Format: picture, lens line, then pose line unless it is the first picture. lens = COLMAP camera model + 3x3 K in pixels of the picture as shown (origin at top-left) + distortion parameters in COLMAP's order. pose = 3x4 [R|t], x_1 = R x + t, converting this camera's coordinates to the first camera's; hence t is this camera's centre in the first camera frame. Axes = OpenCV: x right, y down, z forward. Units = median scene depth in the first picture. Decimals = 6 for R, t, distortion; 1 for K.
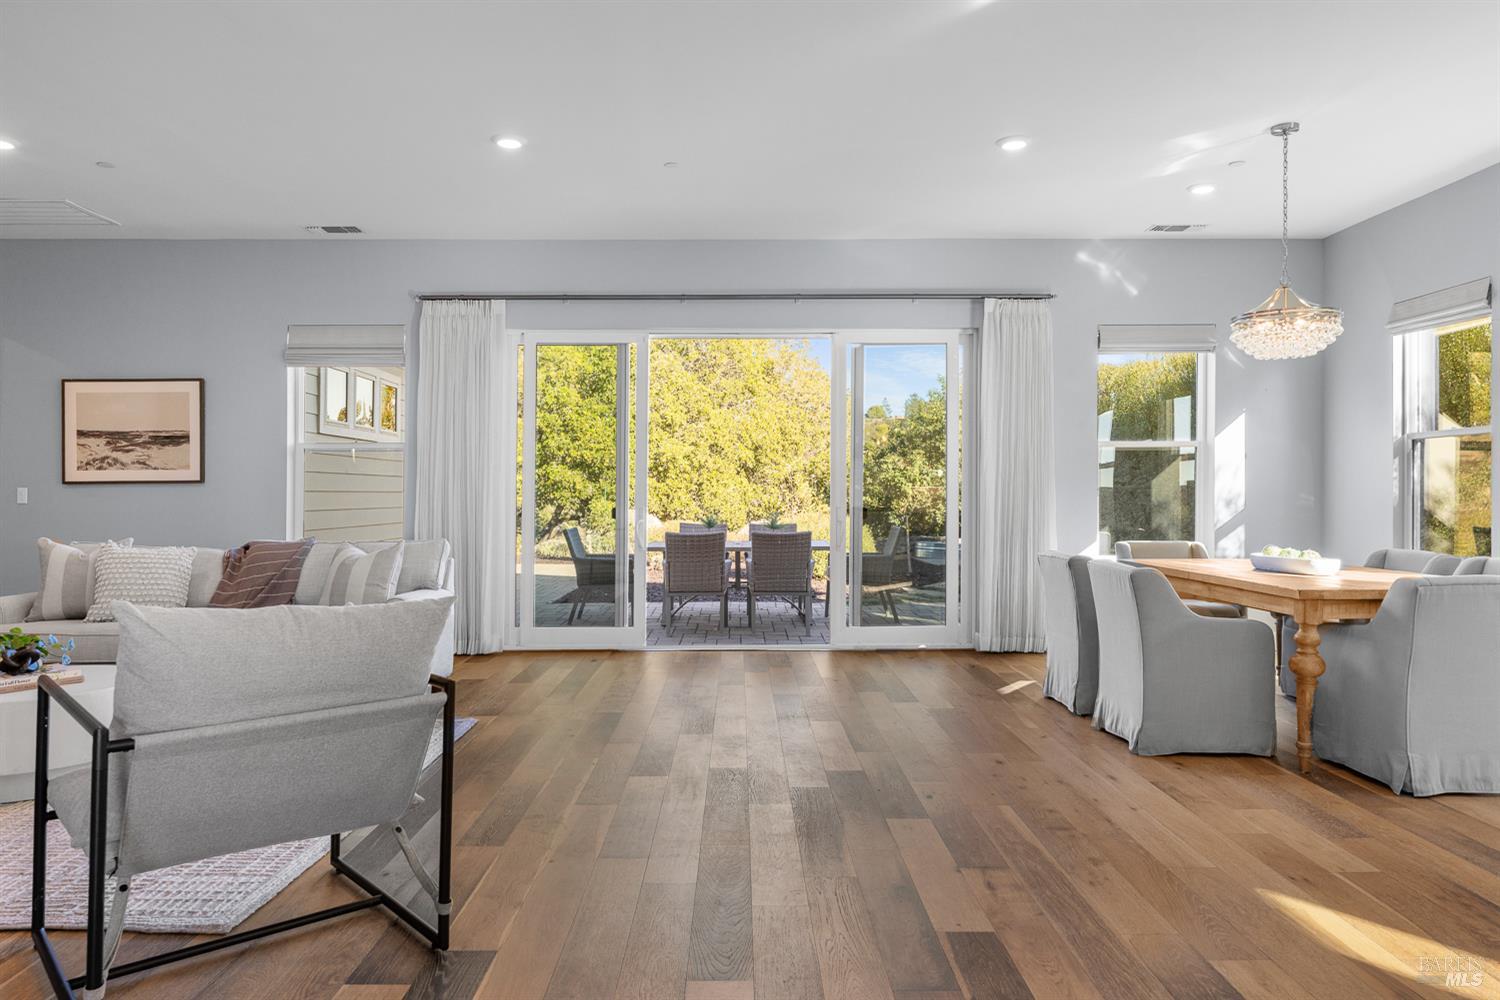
lens RADIAL K [[1002.3, 0, 729.7], [0, 1002.3, 509.2], [0, 0, 1]] dist [-0.013707, 0.001861]
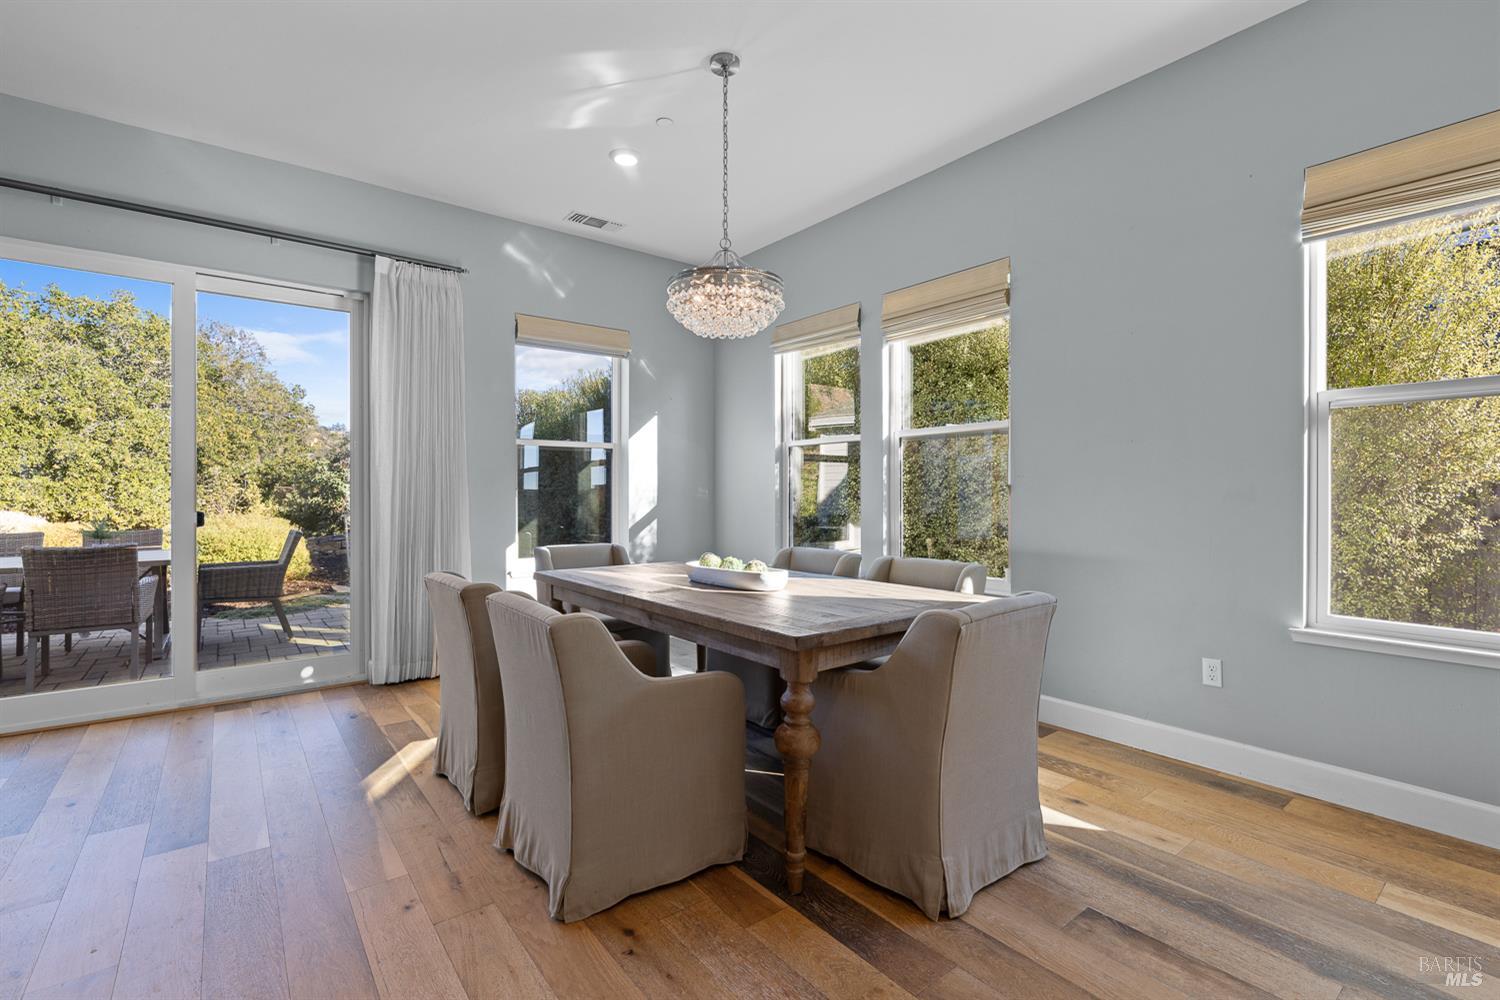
lens RADIAL K [[670.4, 0, 751.1], [0, 670.4, 498.0], [0, 0, 1]] dist [0.008650, 0.000075]
pose [[0.782982, -0.001335, 0.622043, 0.150232], [0.007789, 0.999940, -0.007659, -0.005144], [-0.621995, 0.010842, 0.782946, 0.373344]]
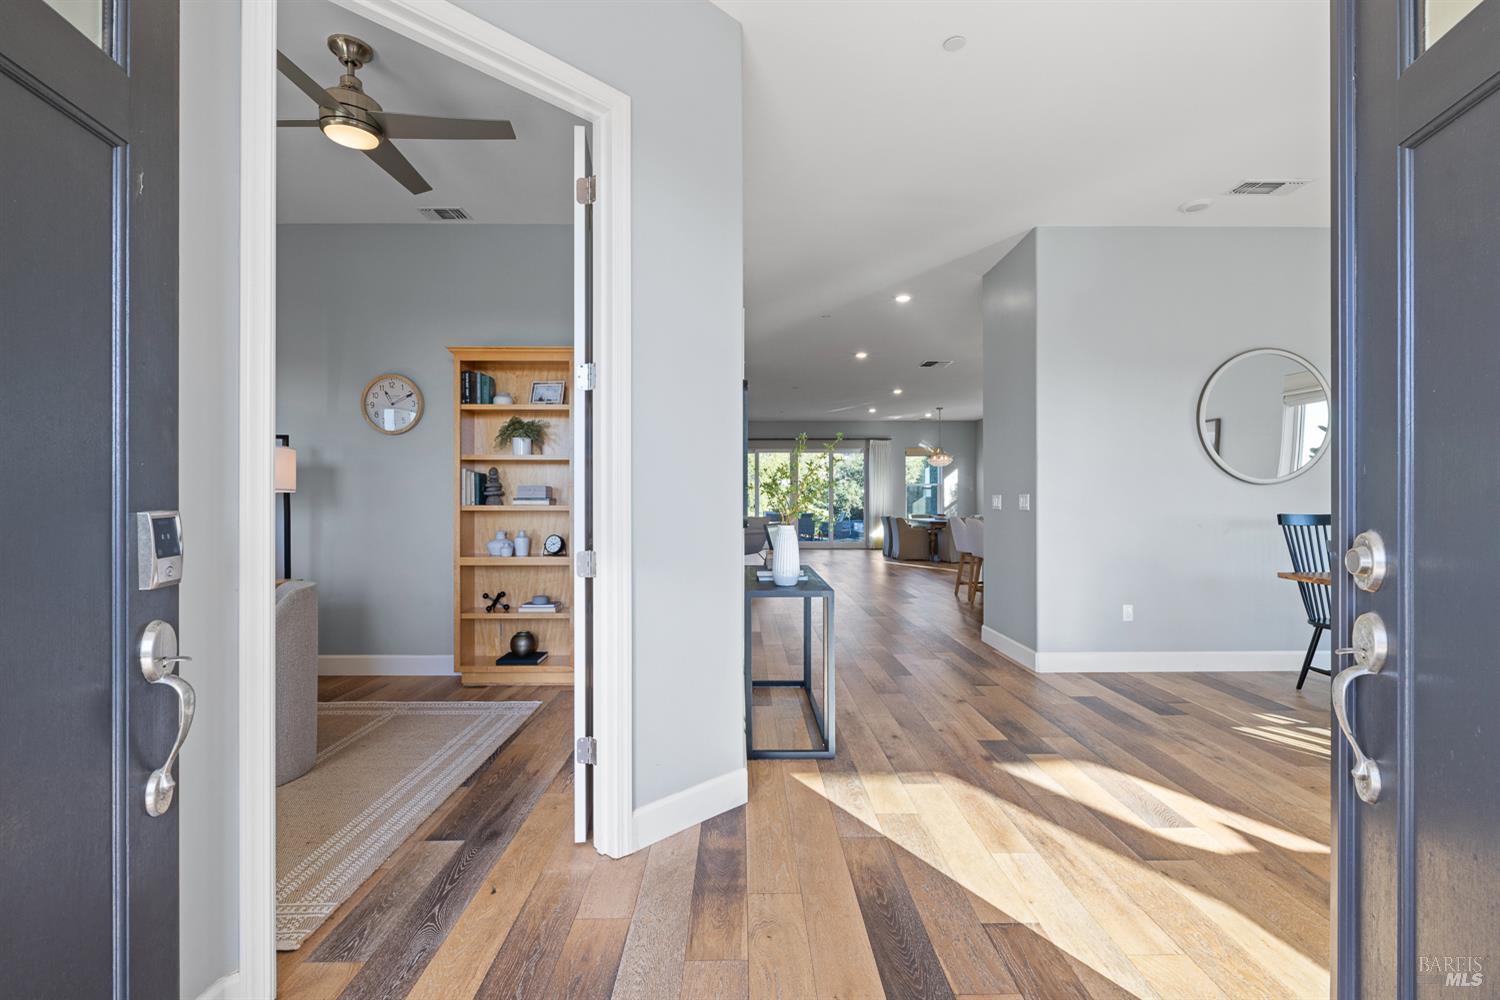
lens RADIAL K [[676.5, 0, 754.3], [0, 676.5, 497.7], [0, 0, 1]] dist [-0.004764, 0.000283]
pose [[0.999529, 0.001651, 0.030630, -0.192672], [-0.001060, 0.999813, -0.019310, 0.023467], [-0.030656, 0.019269, 0.999344, -1.205702]]
